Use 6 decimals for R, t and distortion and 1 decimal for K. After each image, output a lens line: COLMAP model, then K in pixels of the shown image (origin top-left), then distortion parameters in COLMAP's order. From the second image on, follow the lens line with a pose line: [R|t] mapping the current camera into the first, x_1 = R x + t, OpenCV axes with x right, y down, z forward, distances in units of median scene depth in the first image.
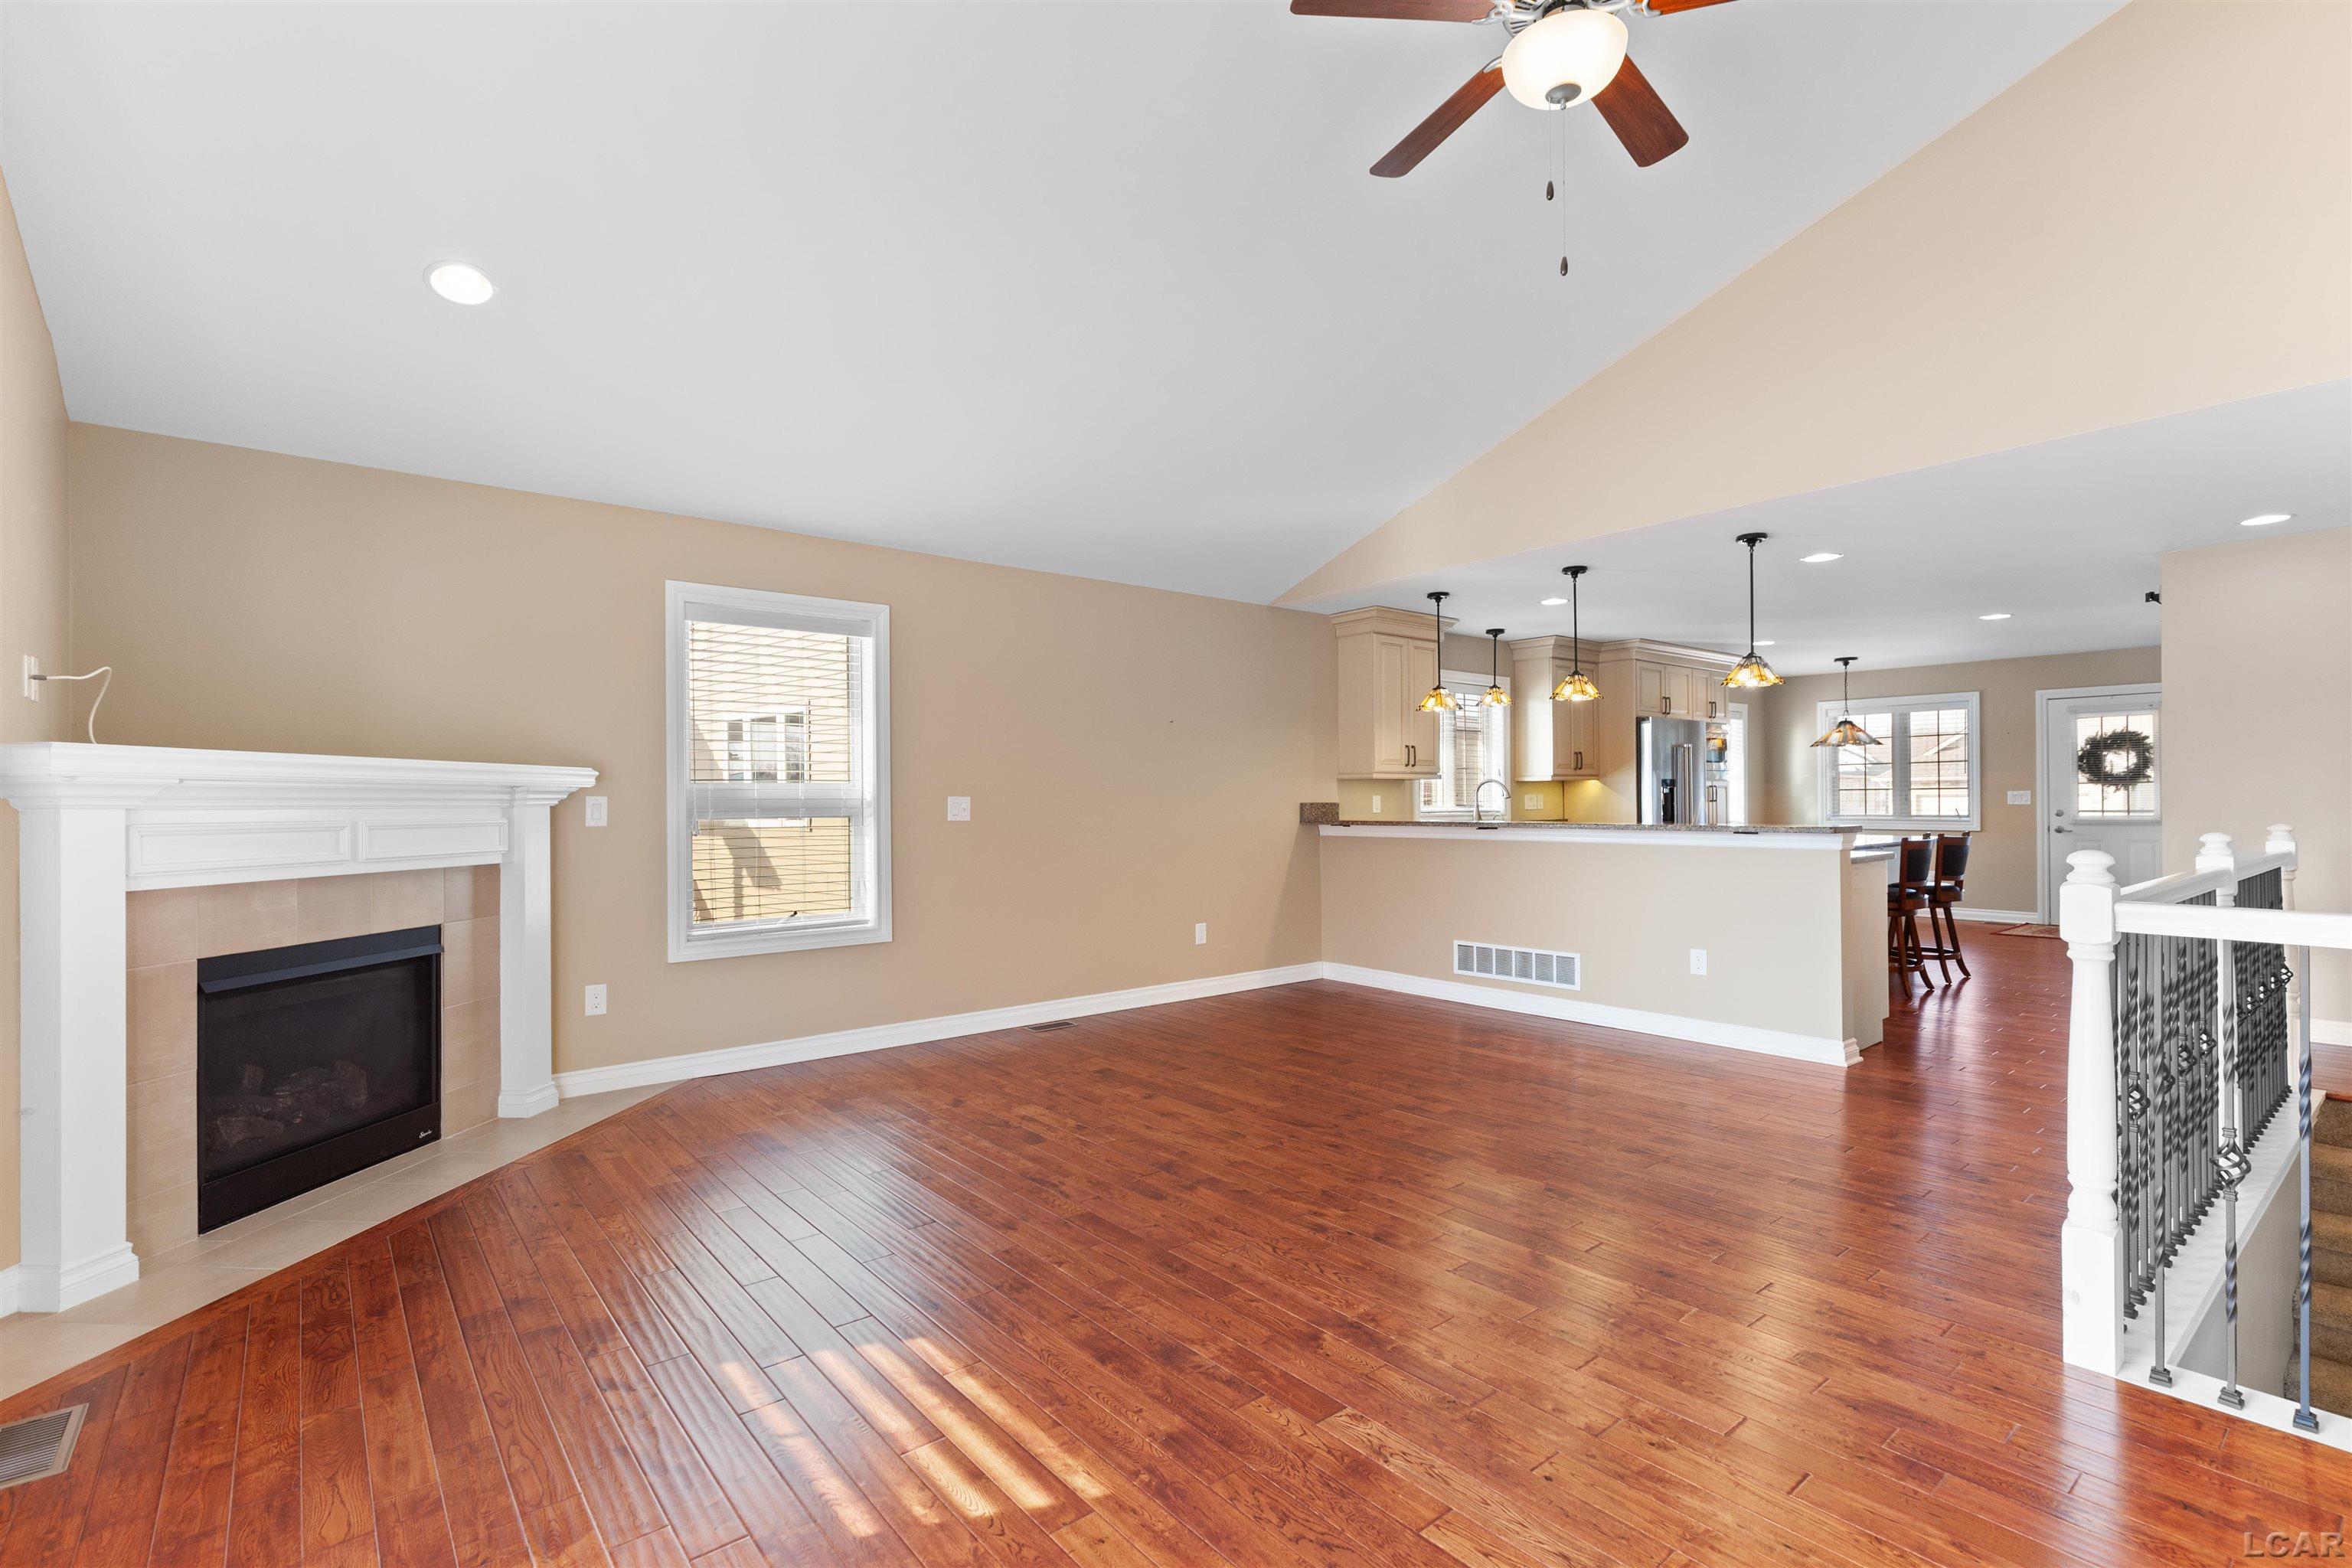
lens RADIAL K [[1073.2, 0, 1176.0], [0, 1073.2, 784.0], [0, 0, 1]] dist [0.002116, 0.000243]
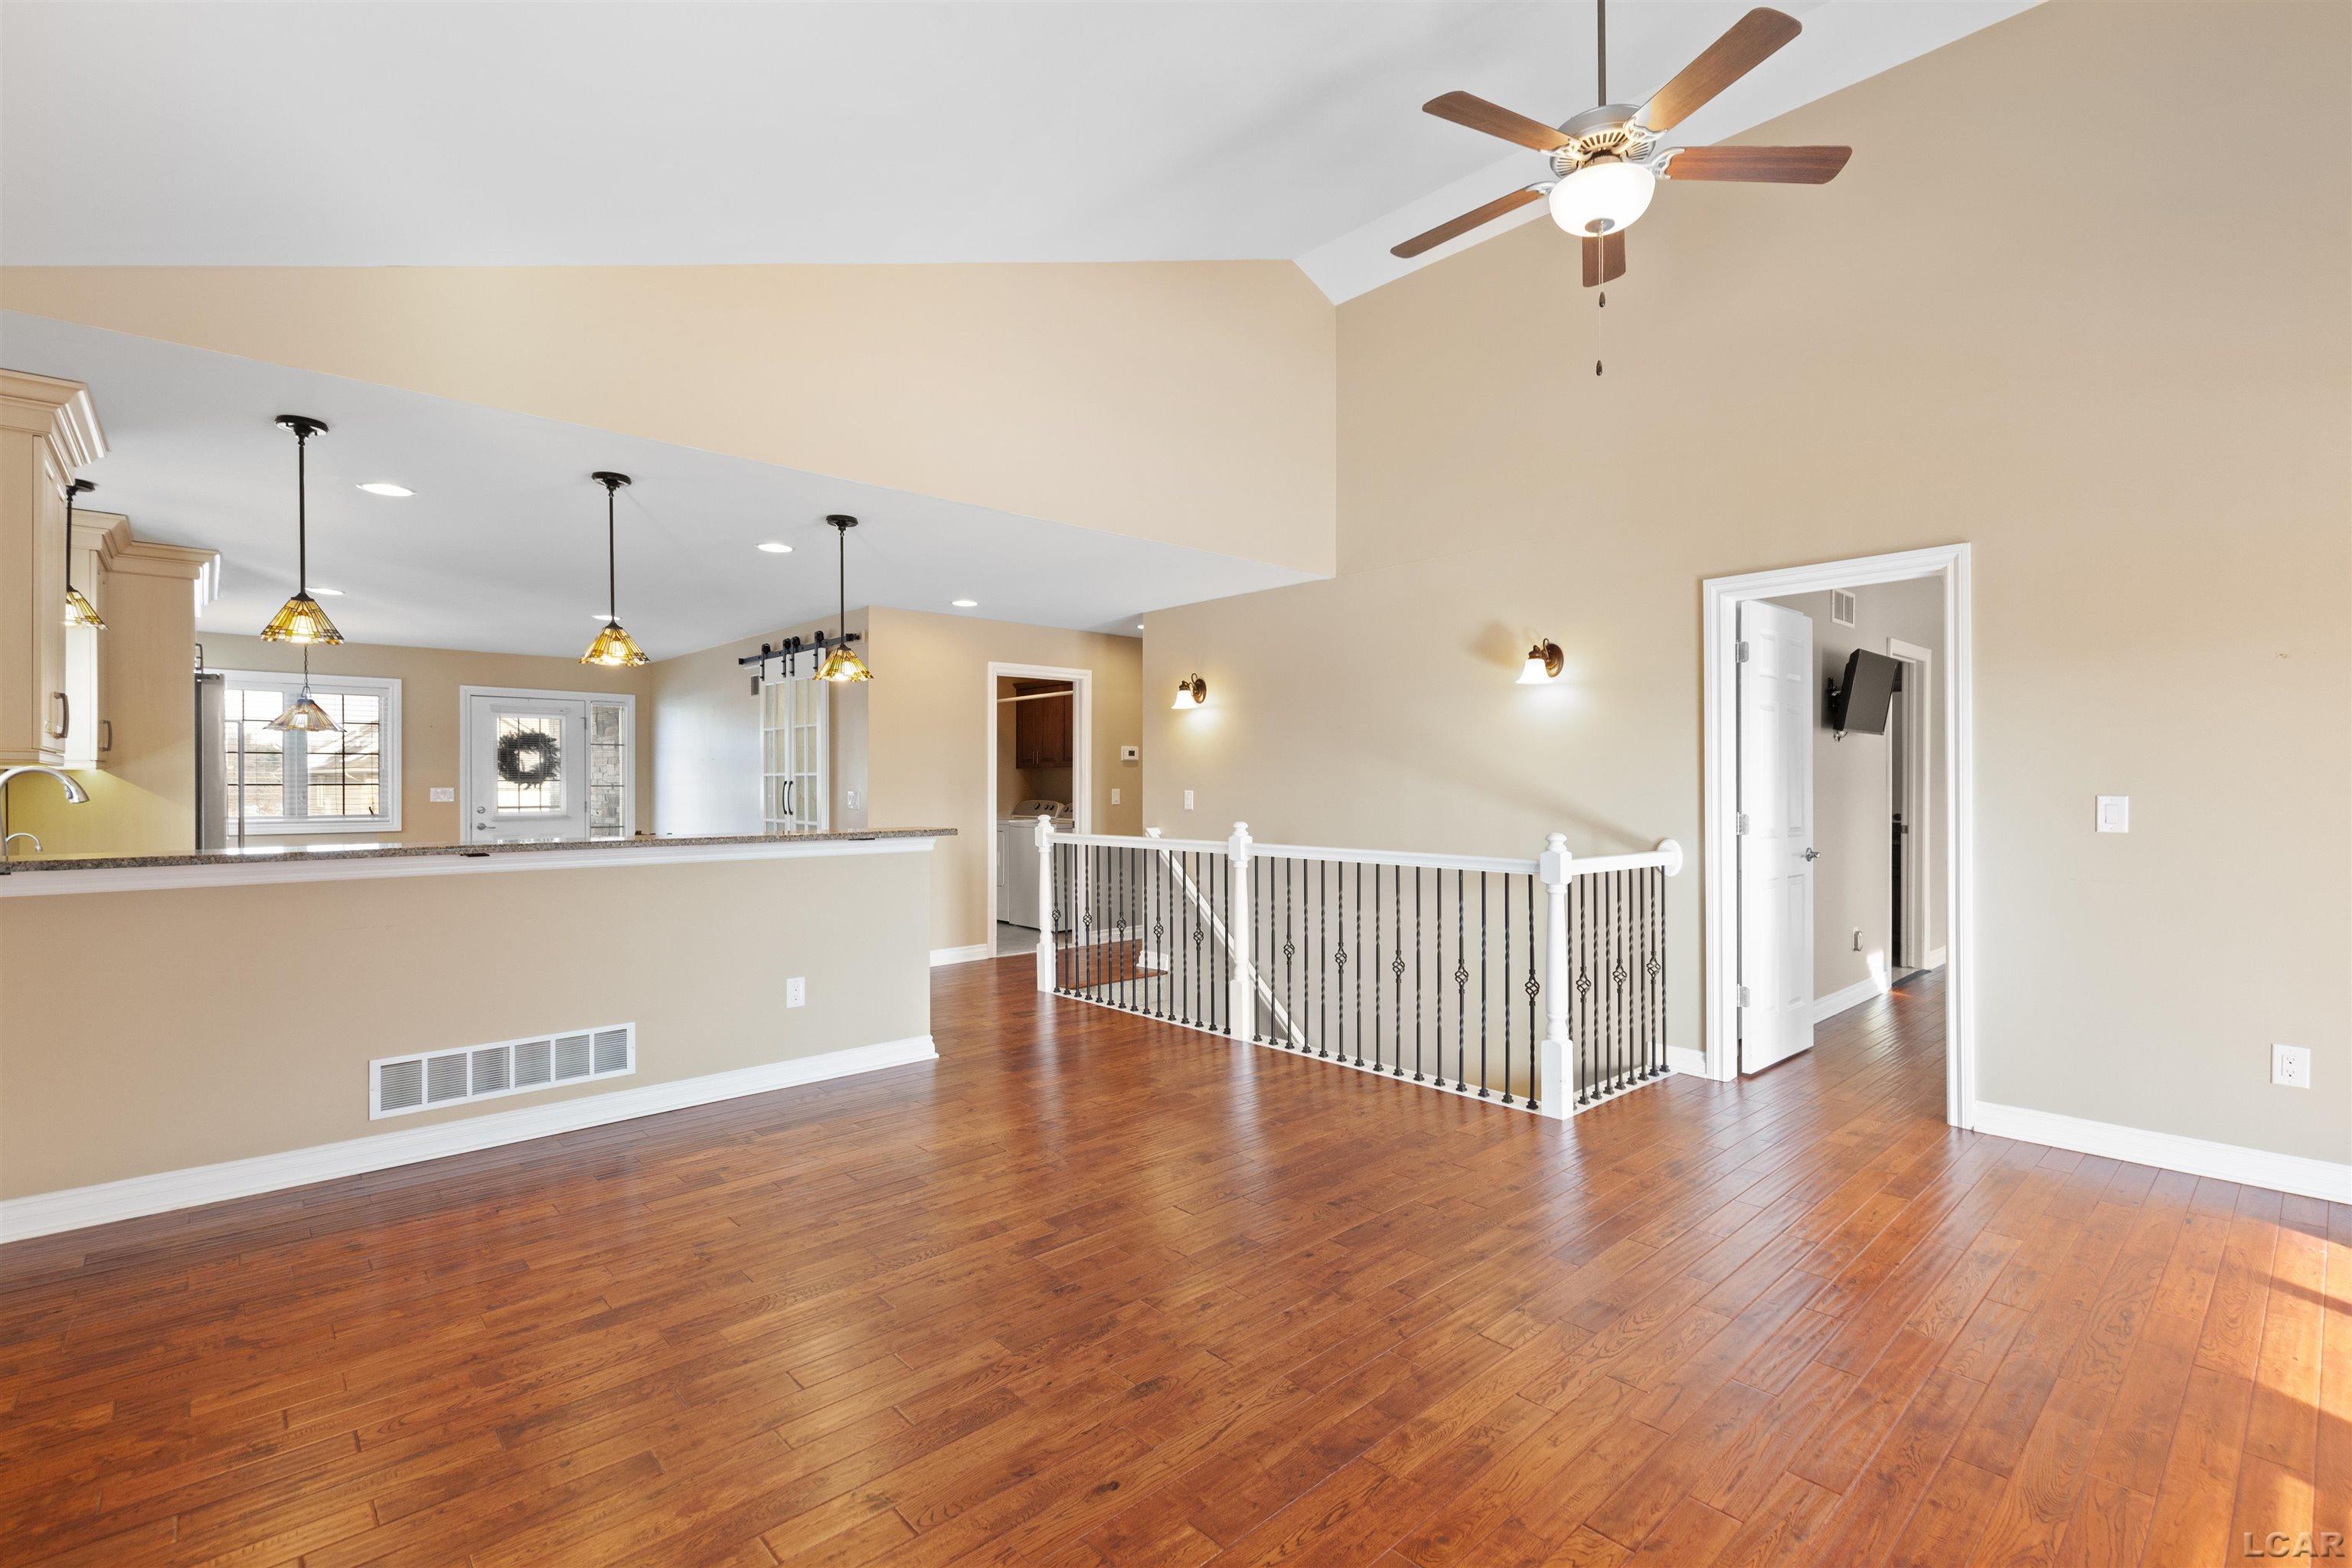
lens RADIAL K [[1073.2, 0, 1176.0], [0, 1073.2, 784.0], [0, 0, 1]] dist [0.002116, 0.000243]
pose [[-0.055167, 0.004143, 0.998469, -0.222278], [-0.011626, 0.999921, -0.004791, 0.000051], [-0.998409, -0.011873, -0.055115, 0.428092]]
